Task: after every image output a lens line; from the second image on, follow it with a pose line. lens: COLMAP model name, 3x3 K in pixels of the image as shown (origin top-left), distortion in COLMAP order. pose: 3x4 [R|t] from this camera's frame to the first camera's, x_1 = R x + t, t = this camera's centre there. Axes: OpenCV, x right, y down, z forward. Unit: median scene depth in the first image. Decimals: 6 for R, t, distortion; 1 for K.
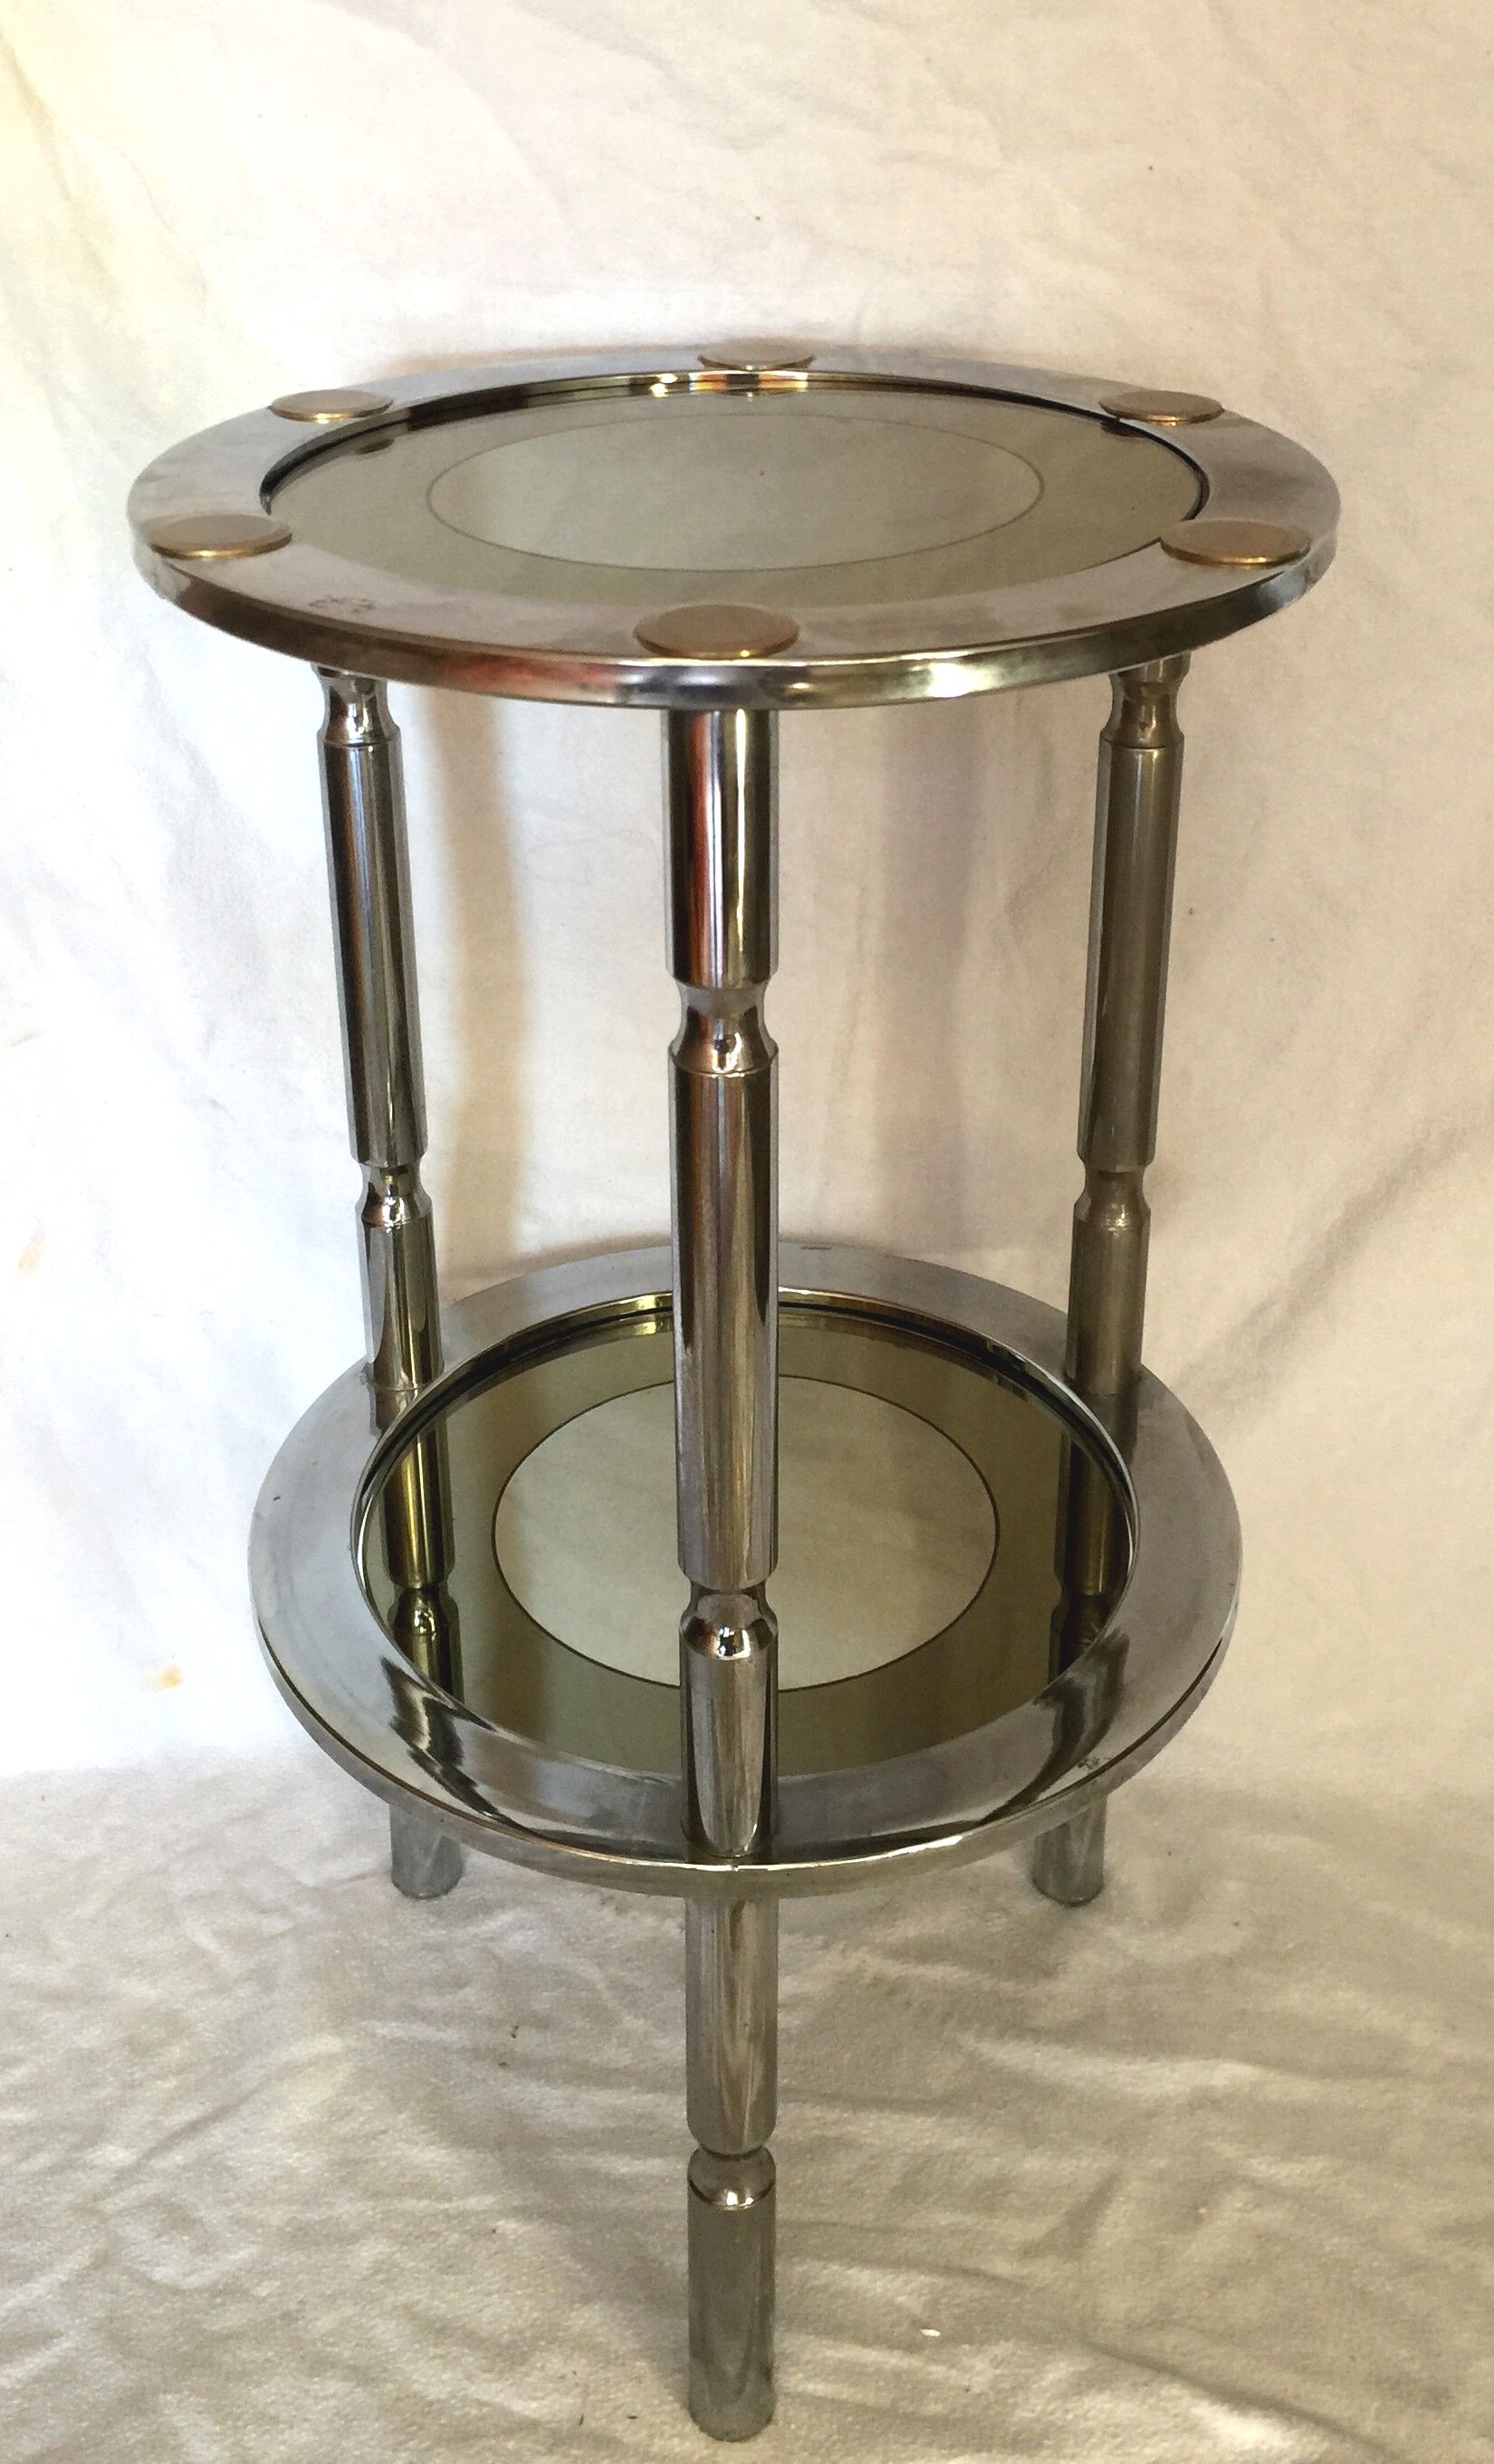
lens RADIAL K [[2514.2, 0, 747.0], [0, 2514.2, 1232.0], [0, 0, 1]] dist [0.043668, 0.007797]
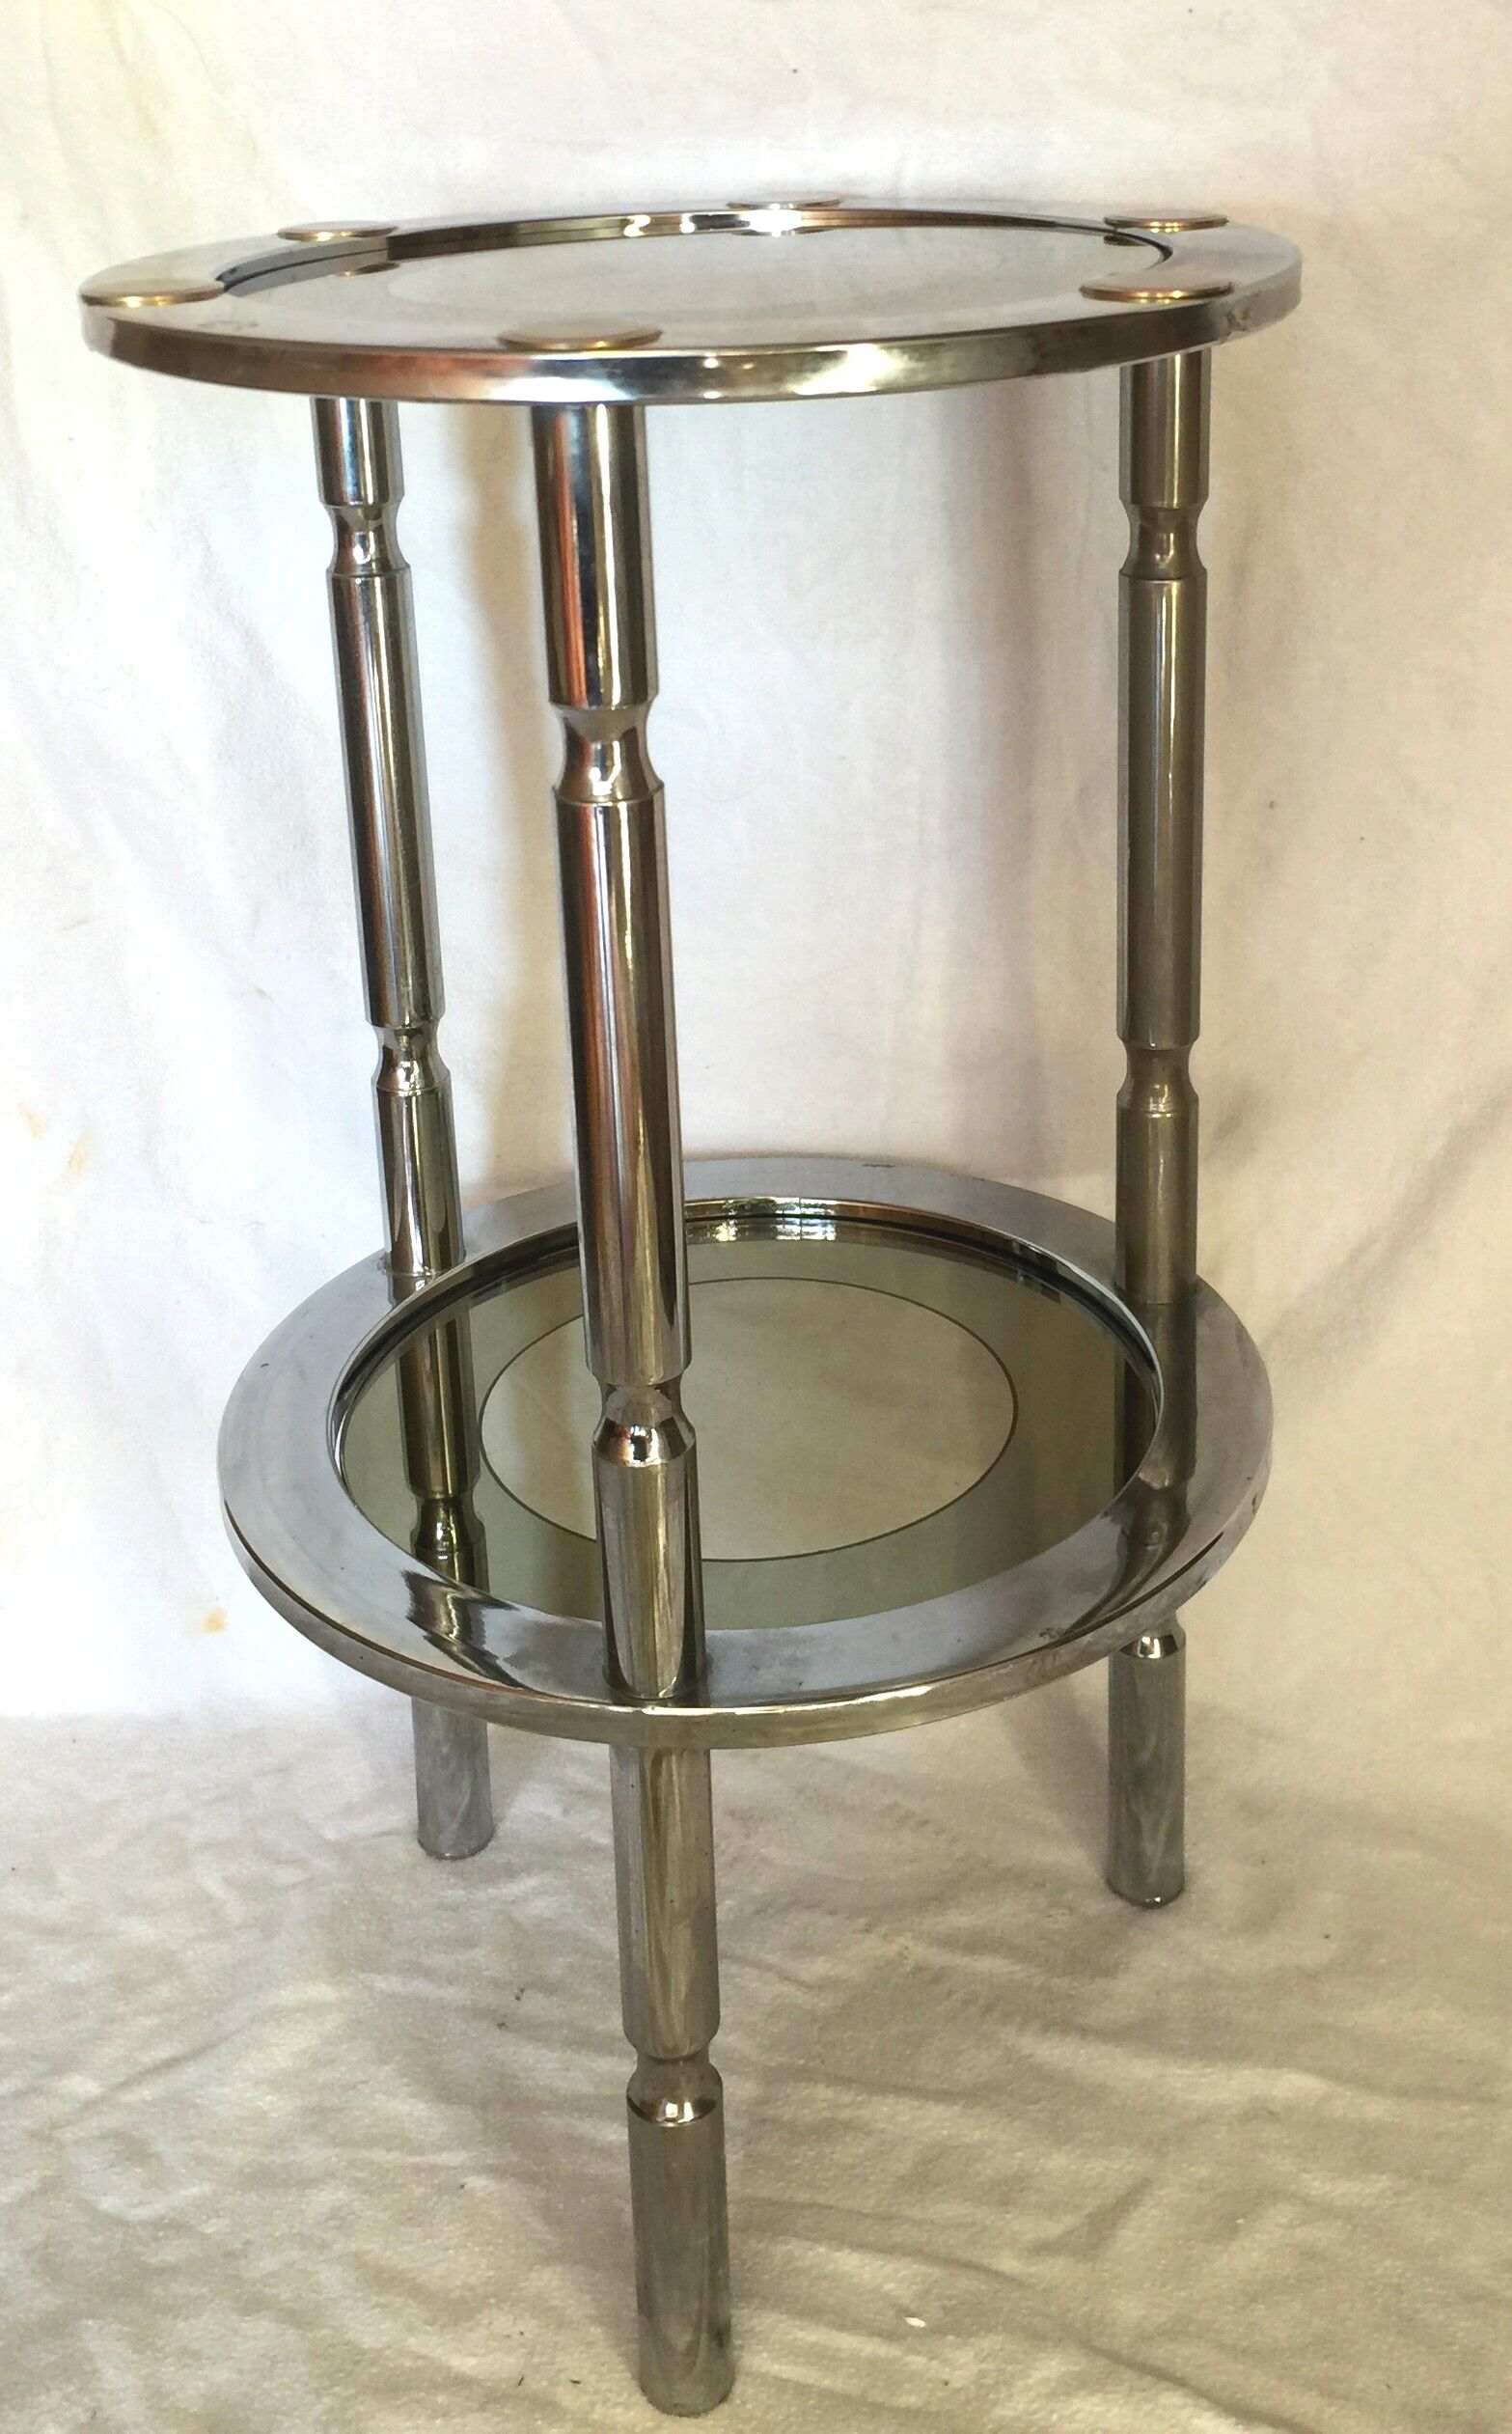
lens RADIAL K [[2713.2, 0, 794.2], [0, 2713.2, 1148.4], [0, 0, 1]] dist [0.068681, -0.028819]
pose [[0.992328, 0.026693, -0.120719, 0.128255], [-0.039646, 0.993554, -0.106204, 0.118098], [0.117105, 0.110175, 0.986989, -0.011750]]
